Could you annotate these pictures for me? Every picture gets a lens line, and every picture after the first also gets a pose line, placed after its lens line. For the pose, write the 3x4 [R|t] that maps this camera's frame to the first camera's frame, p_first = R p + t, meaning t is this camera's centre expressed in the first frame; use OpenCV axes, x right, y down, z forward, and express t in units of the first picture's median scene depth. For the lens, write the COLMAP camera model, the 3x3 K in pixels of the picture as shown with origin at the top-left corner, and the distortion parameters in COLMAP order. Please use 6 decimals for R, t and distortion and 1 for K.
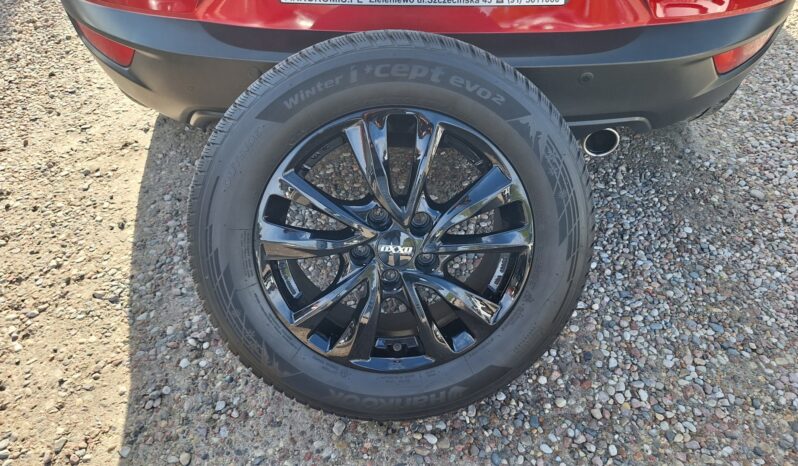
lens RADIAL K [[612.2, 0, 399.0], [0, 612.2, 233.0], [0, 0, 1]] dist [0.017242, -0.002453]
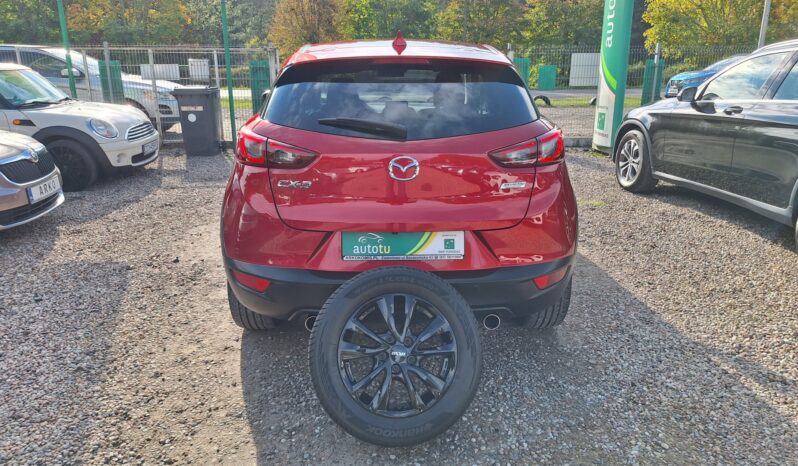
lens RADIAL K [[582.3, 0, 399.0], [0, 582.3, 233.0], [0, 0, 1]] dist [0.054396, -0.005687]
pose [[0.998286, -0.013157, 0.057030, -0.087728], [0.036853, 0.898284, -0.437867, 0.418826], [-0.045468, 0.439218, 0.897229, -0.853114]]
